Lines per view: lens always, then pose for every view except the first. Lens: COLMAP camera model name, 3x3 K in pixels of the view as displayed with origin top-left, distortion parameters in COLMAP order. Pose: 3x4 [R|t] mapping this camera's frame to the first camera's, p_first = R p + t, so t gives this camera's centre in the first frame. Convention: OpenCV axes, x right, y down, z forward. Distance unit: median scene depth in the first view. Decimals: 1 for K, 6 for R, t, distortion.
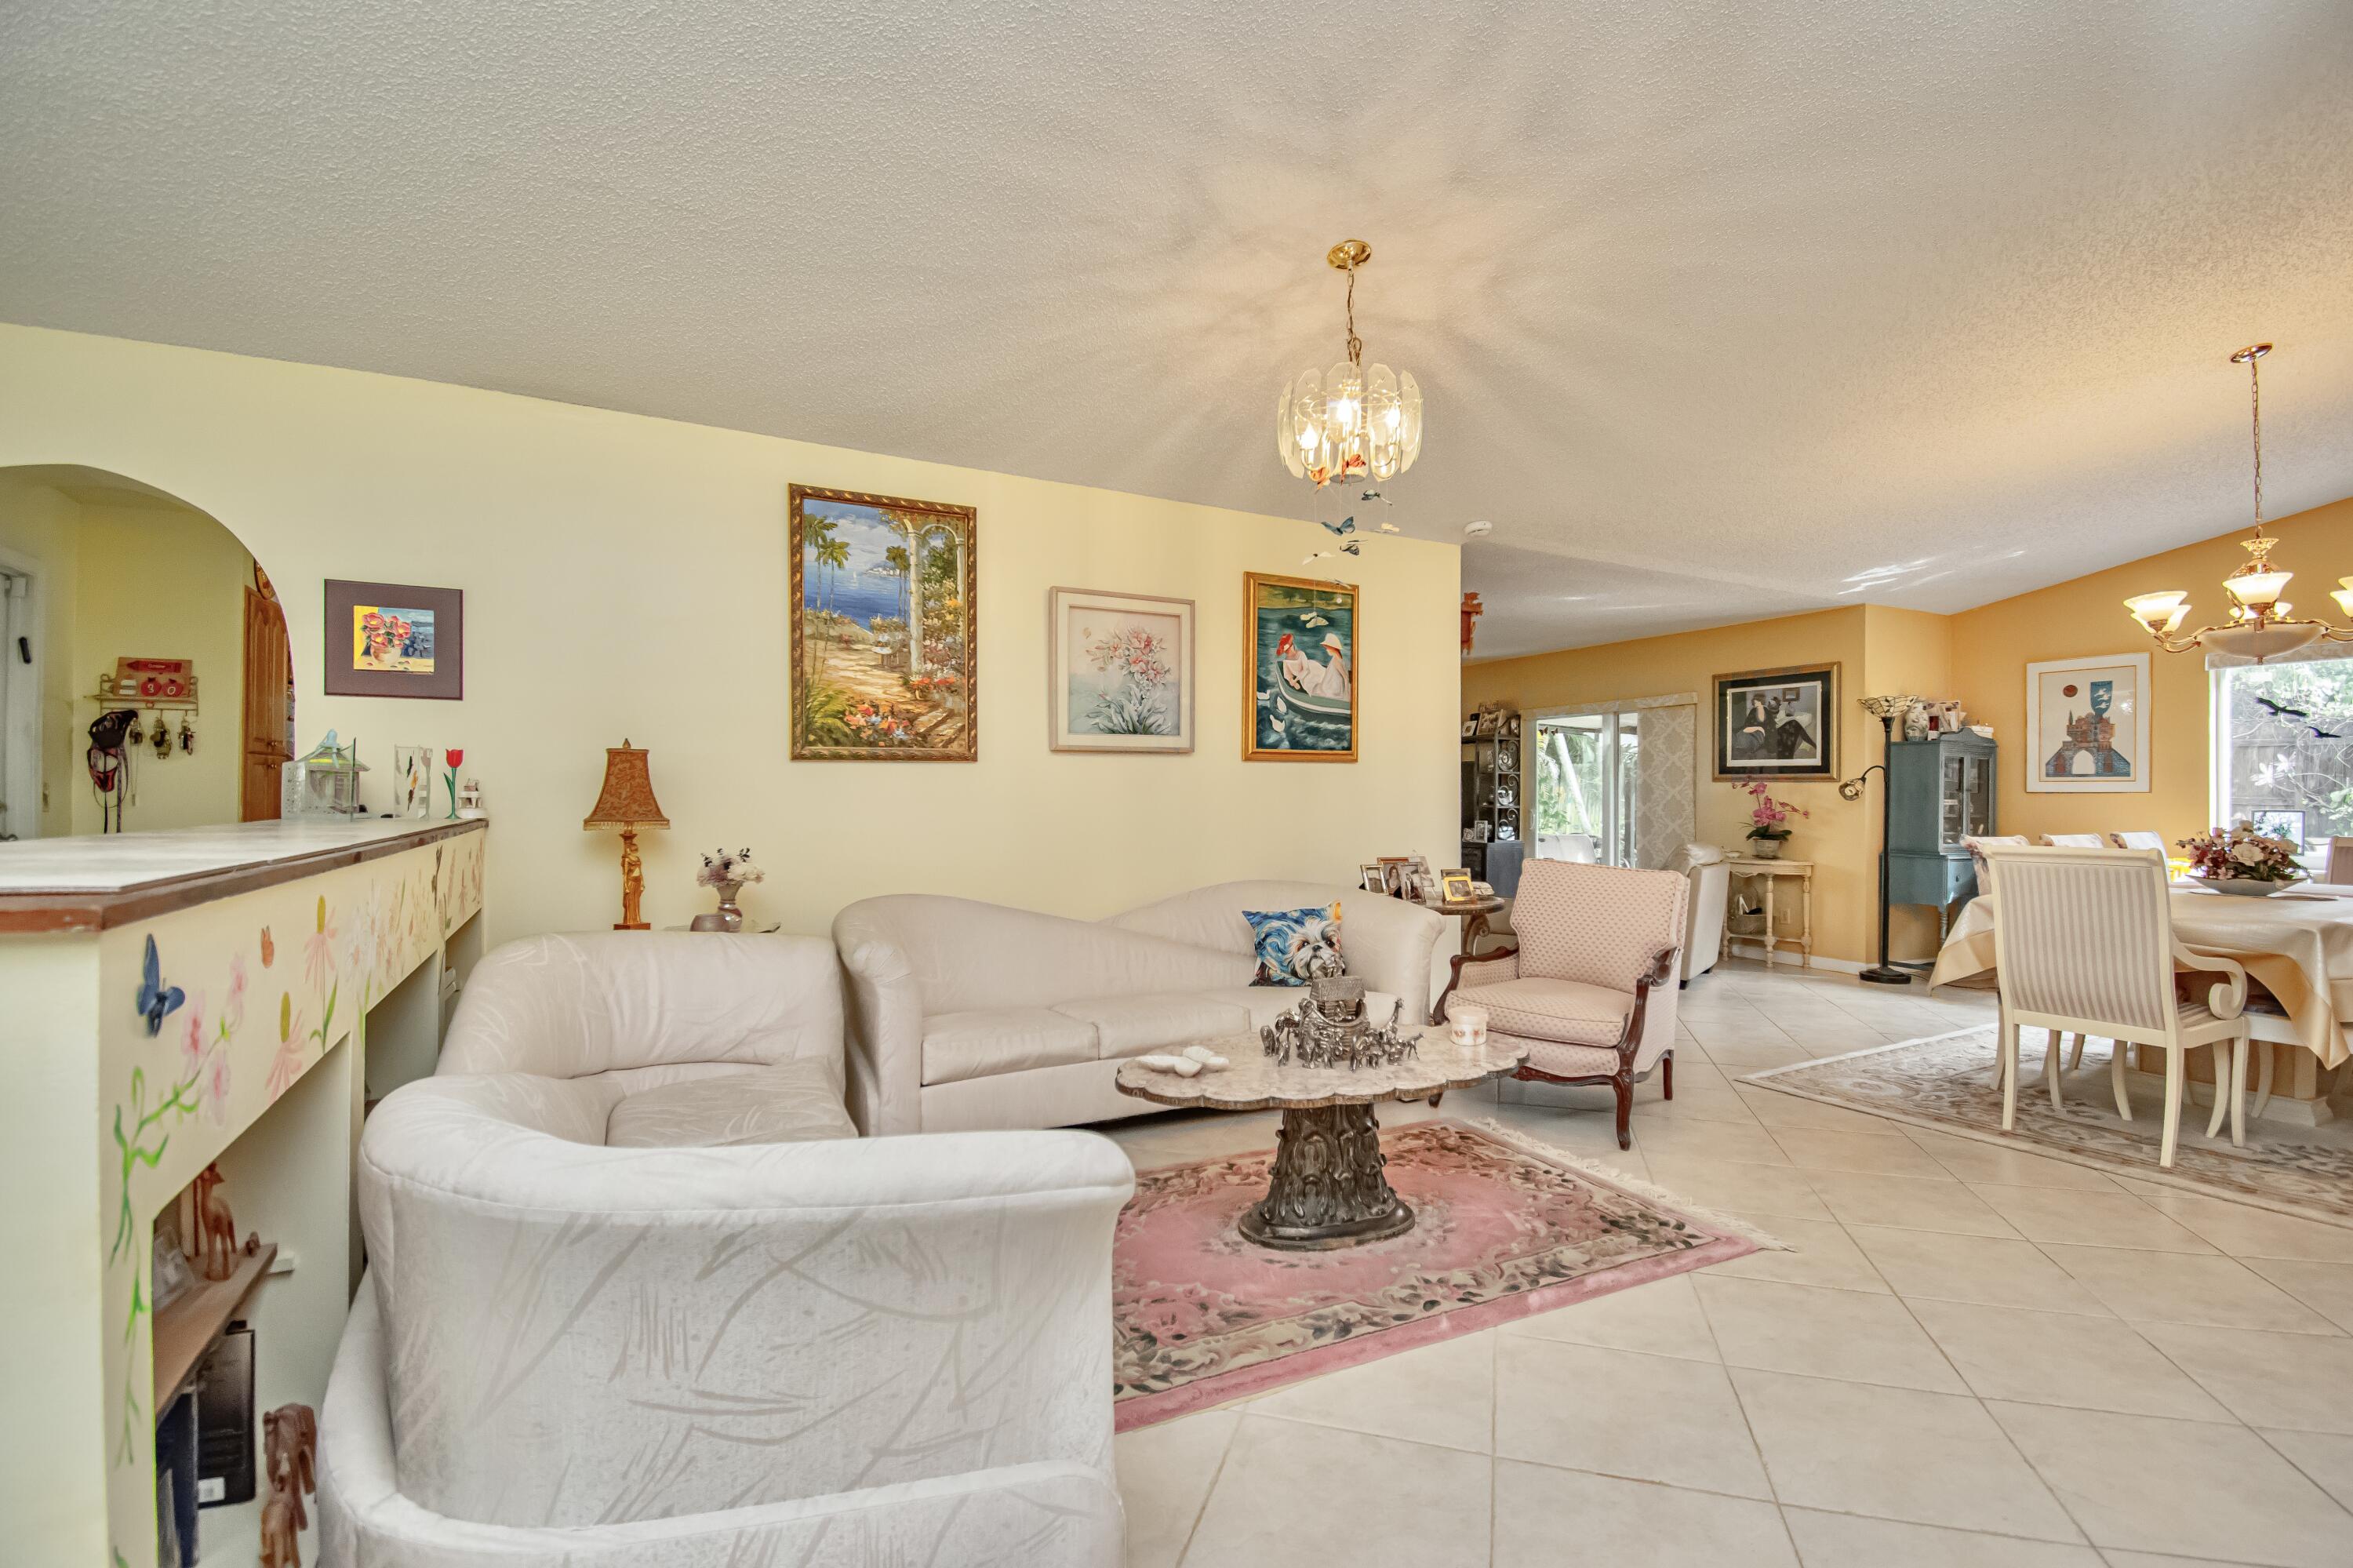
lens RADIAL K [[1017.2, 0, 1170.1], [0, 1017.2, 793.8], [0, 0, 1]] dist [0.000155, 0.000061]
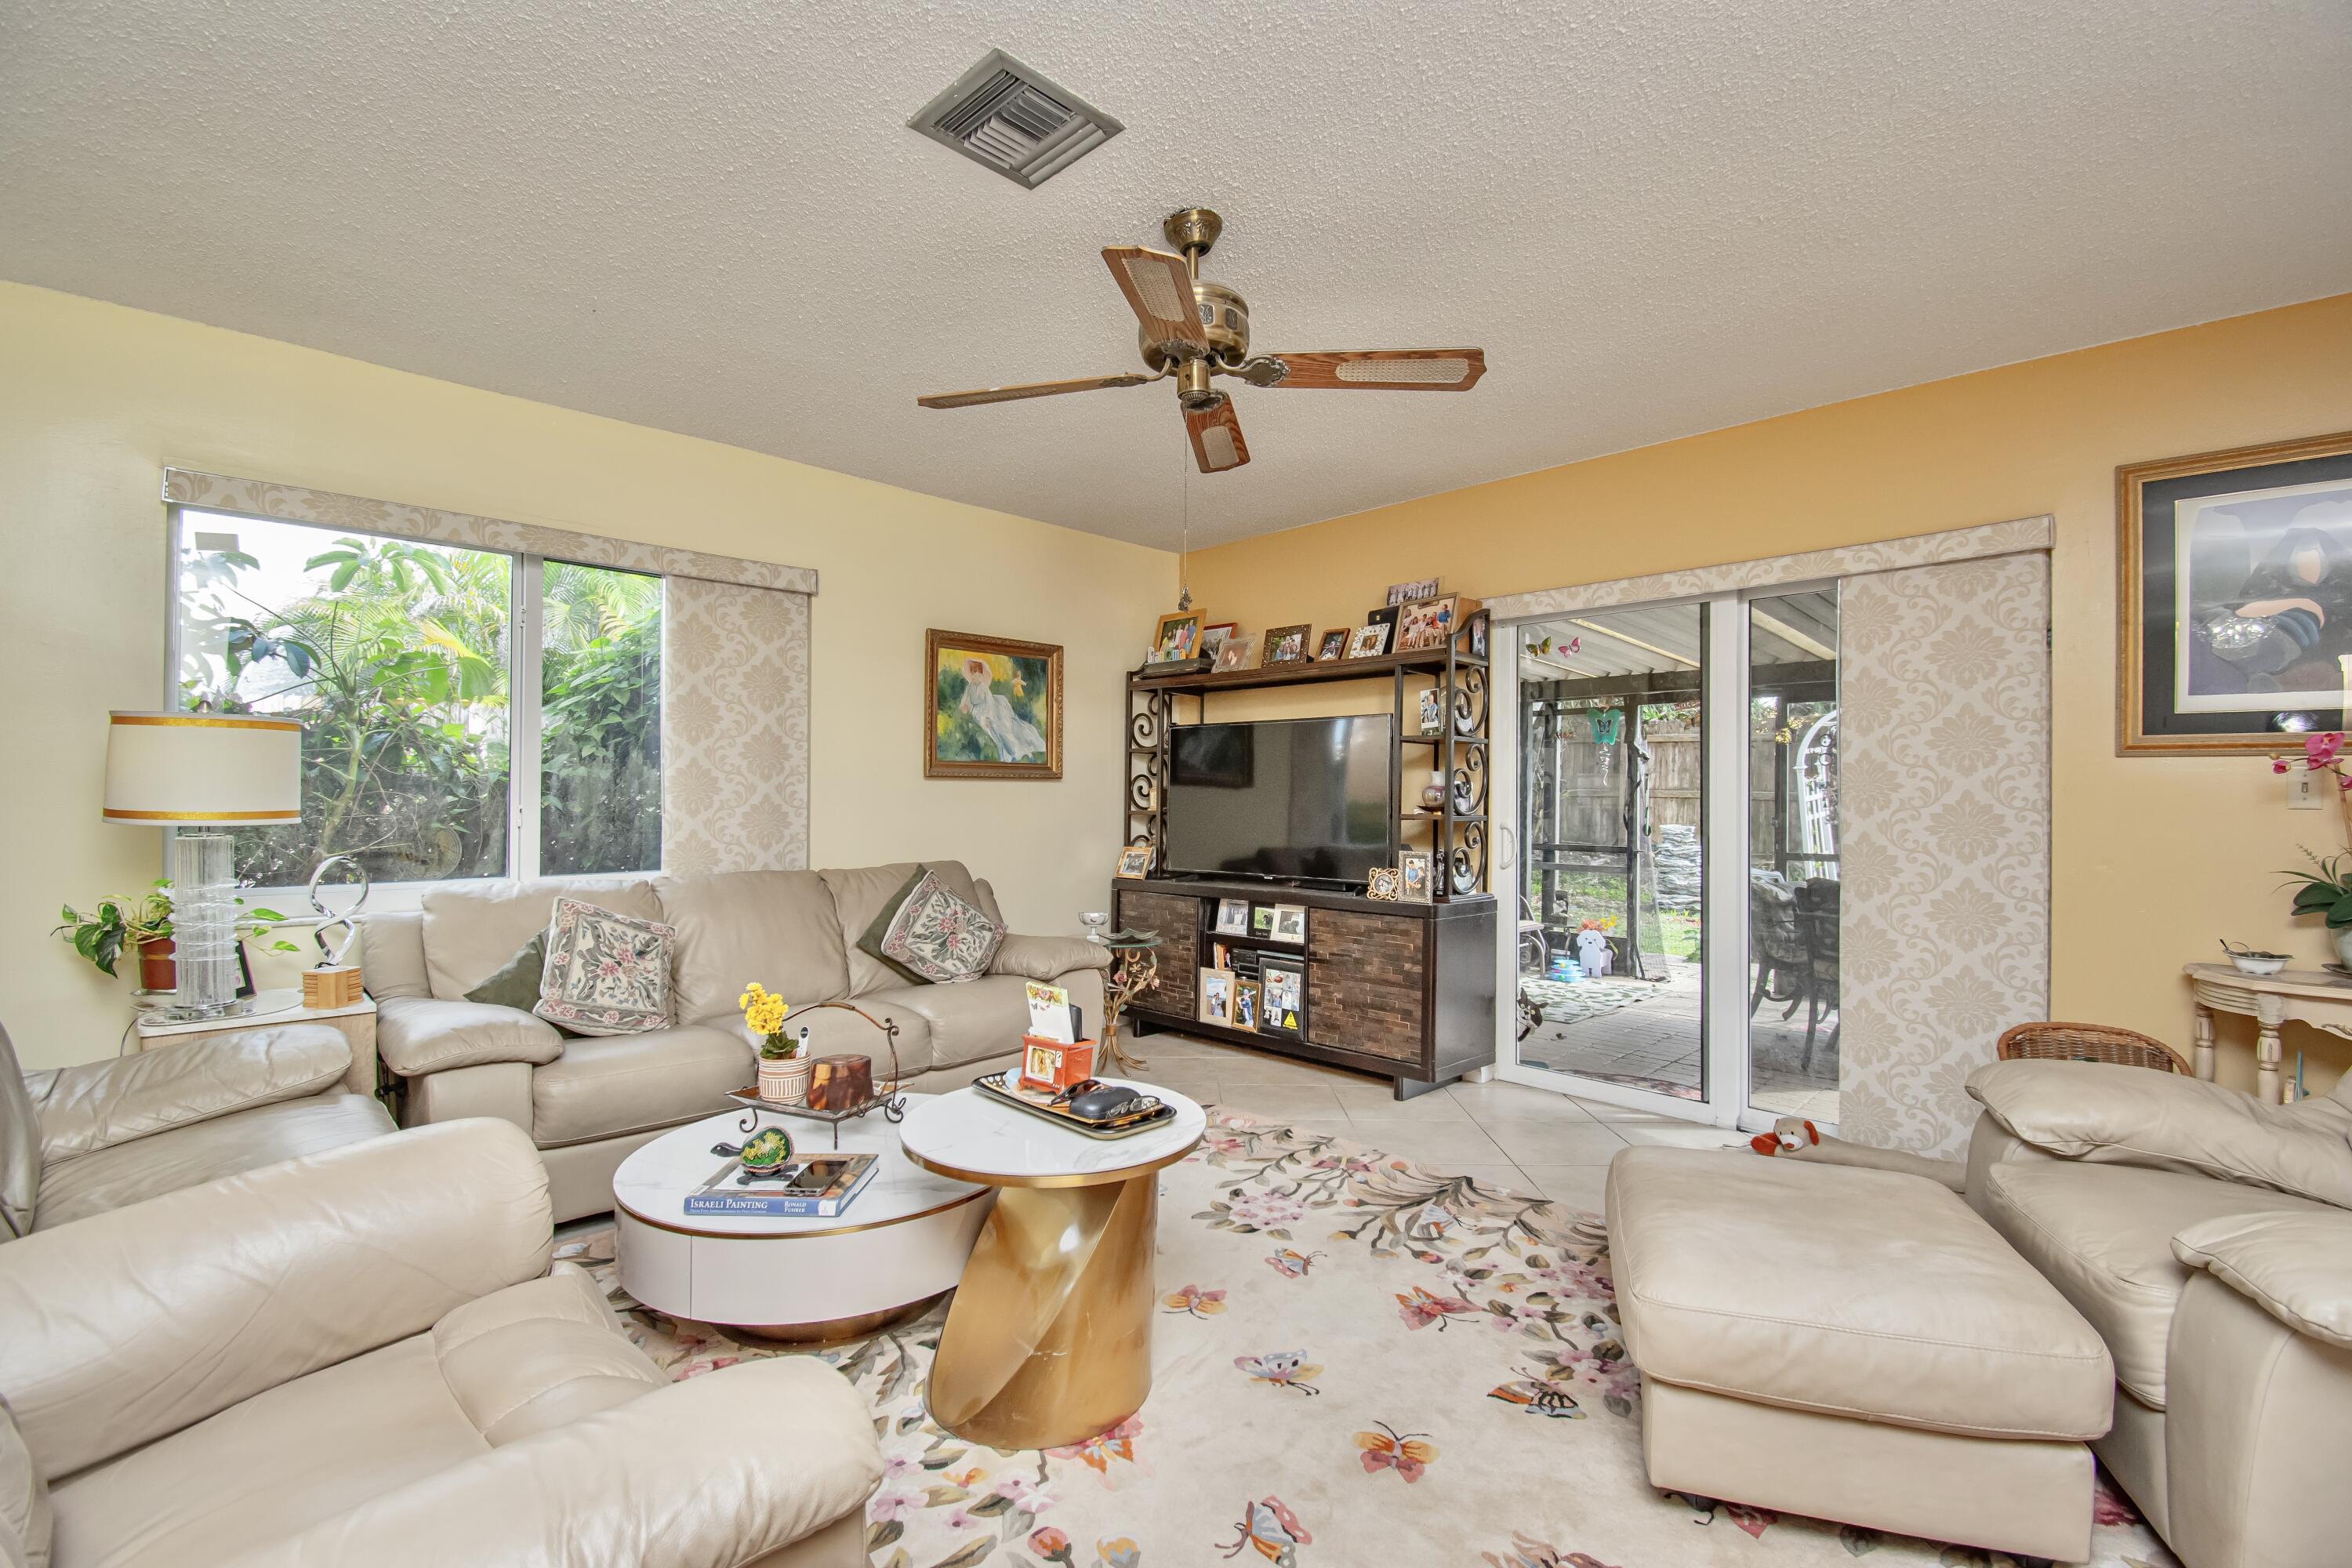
lens RADIAL K [[1016.7, 0, 1177.1], [0, 1016.7, 785.0], [0, 0, 1]] dist [0.000155, 0.000061]
pose [[0.958108, 0.008690, 0.286276, 0.109042], [-0.007257, 0.999955, -0.006064, 0.003466], [-0.286316, 0.003733, 0.958128, 0.783160]]
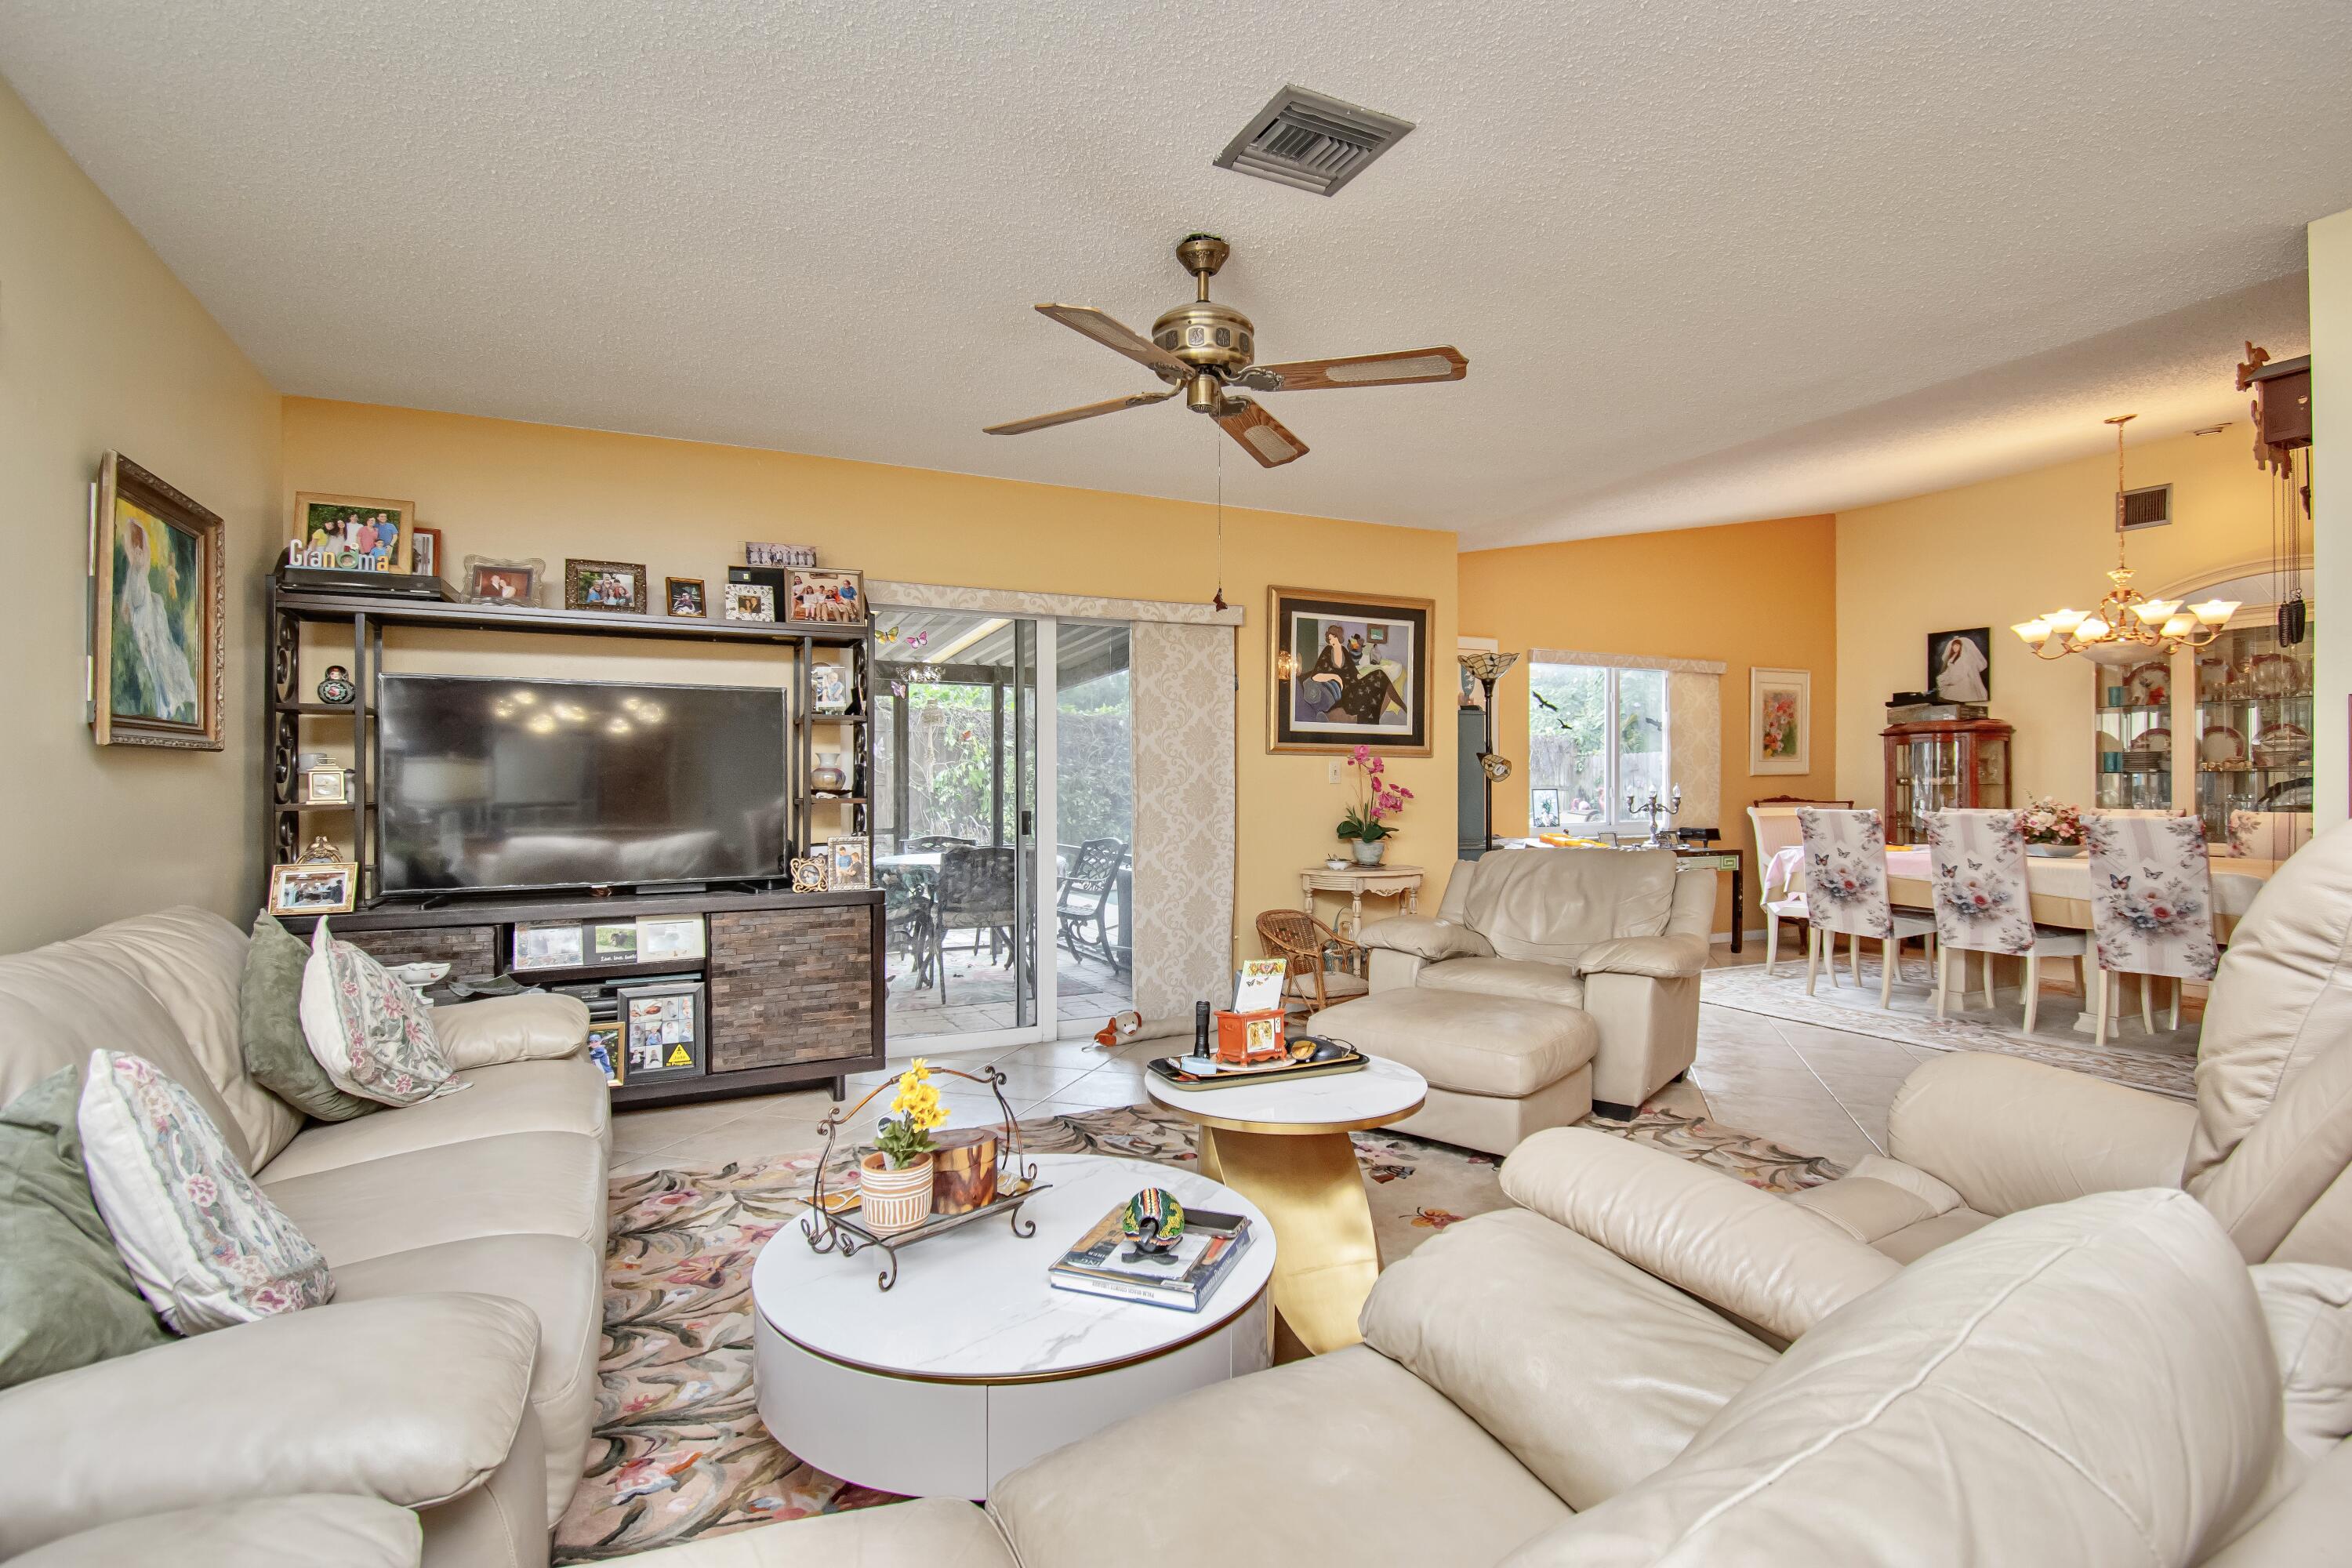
lens RADIAL K [[1100.9, 0, 1171.5], [0, 1100.9, 783.7], [0, 0, 1]] dist [0.001822, -0.000276]
pose [[0.062701, -0.001763, 0.998031, -0.164668], [-0.002950, 0.999994, 0.001952, 0.005946], [-0.998028, -0.003067, 0.062695, 1.069037]]
